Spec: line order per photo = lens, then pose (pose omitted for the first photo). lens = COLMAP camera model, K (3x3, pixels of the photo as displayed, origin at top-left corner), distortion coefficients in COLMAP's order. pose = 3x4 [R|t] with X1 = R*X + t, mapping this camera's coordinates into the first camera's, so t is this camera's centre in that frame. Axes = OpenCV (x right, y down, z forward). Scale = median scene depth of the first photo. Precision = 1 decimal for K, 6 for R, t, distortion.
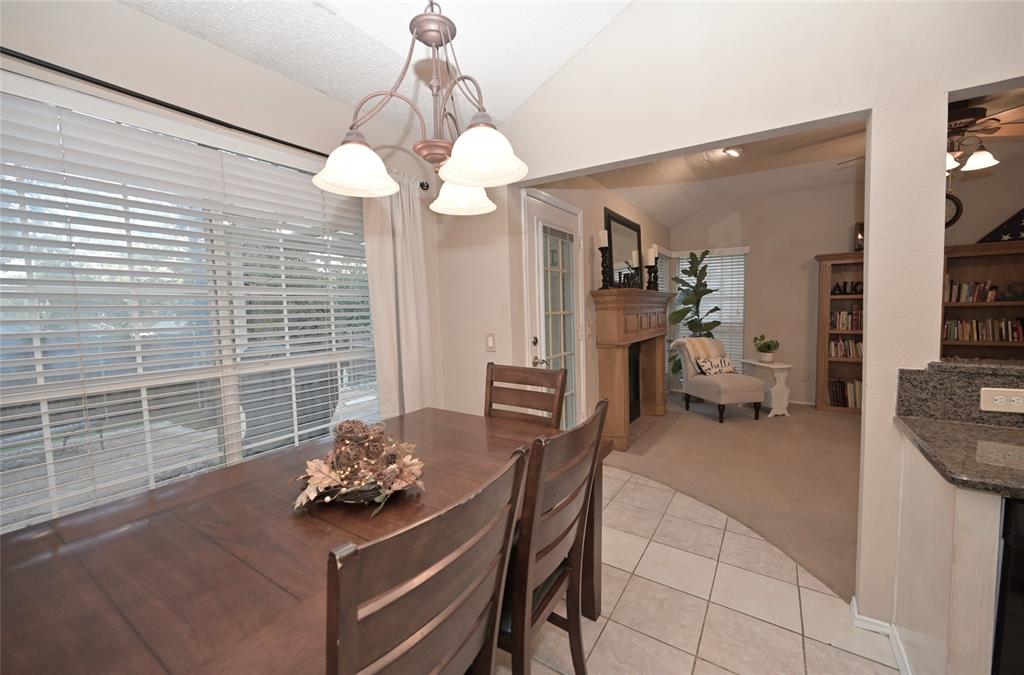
lens RADIAL K [[407.0, 0, 508.2], [0, 407.0, 335.2], [0, 0, 1]] dist [-0.001412, 0.000796]
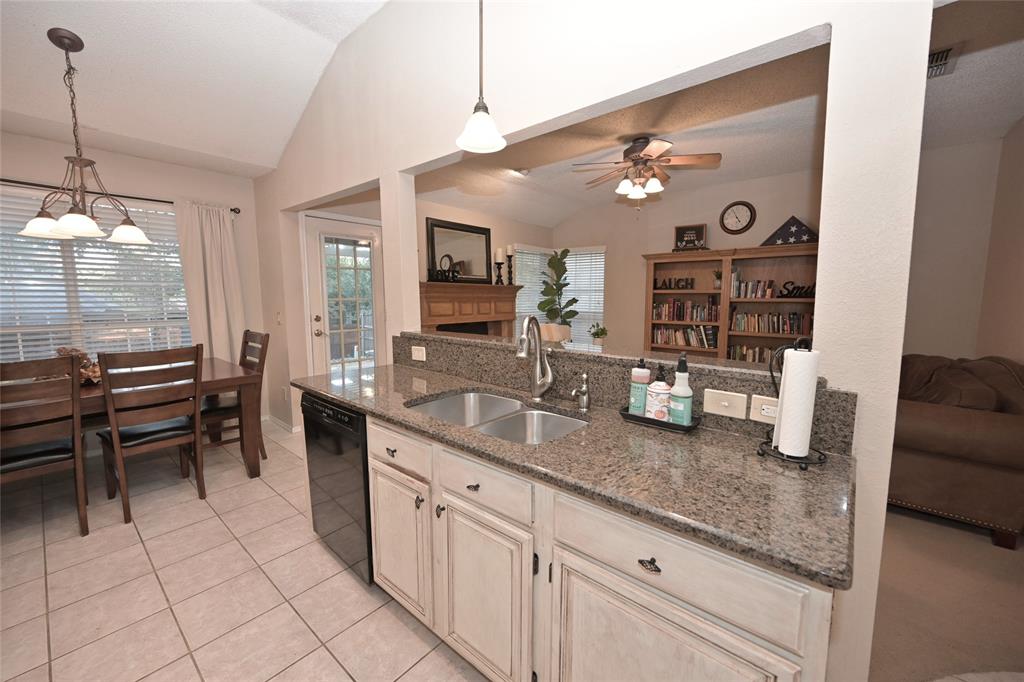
lens RADIAL K [[405.1, 0, 511.9], [0, 405.1, 338.3], [0, 0, 1]] dist [-0.001092, 0.000223]
pose [[0.992458, 0.032164, -0.118288, 0.596078], [-0.027716, 0.998852, 0.039058, 0.005764], [0.119409, -0.035485, 0.992211, -0.213634]]
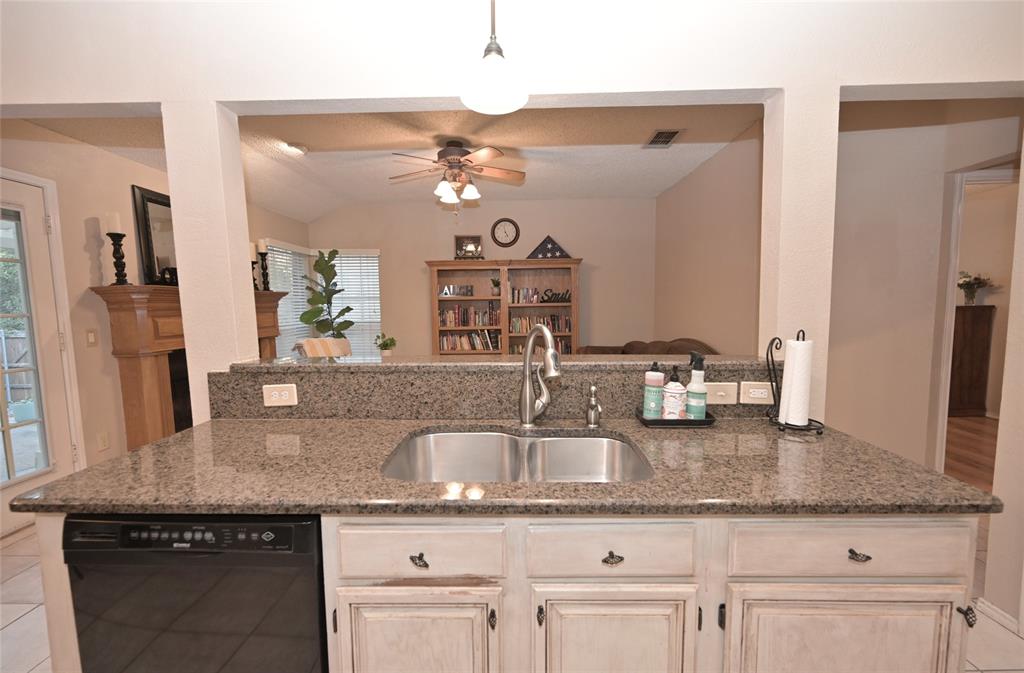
lens RADIAL K [[407.0, 0, 512.8], [0, 407.0, 334.1], [0, 0, 1]] dist [-0.001412, 0.000796]
pose [[0.839462, -0.036029, 0.542222, 0.381665], [0.035295, 0.999308, 0.011758, 0.001528], [-0.542271, 0.009268, 0.840153, -0.087002]]
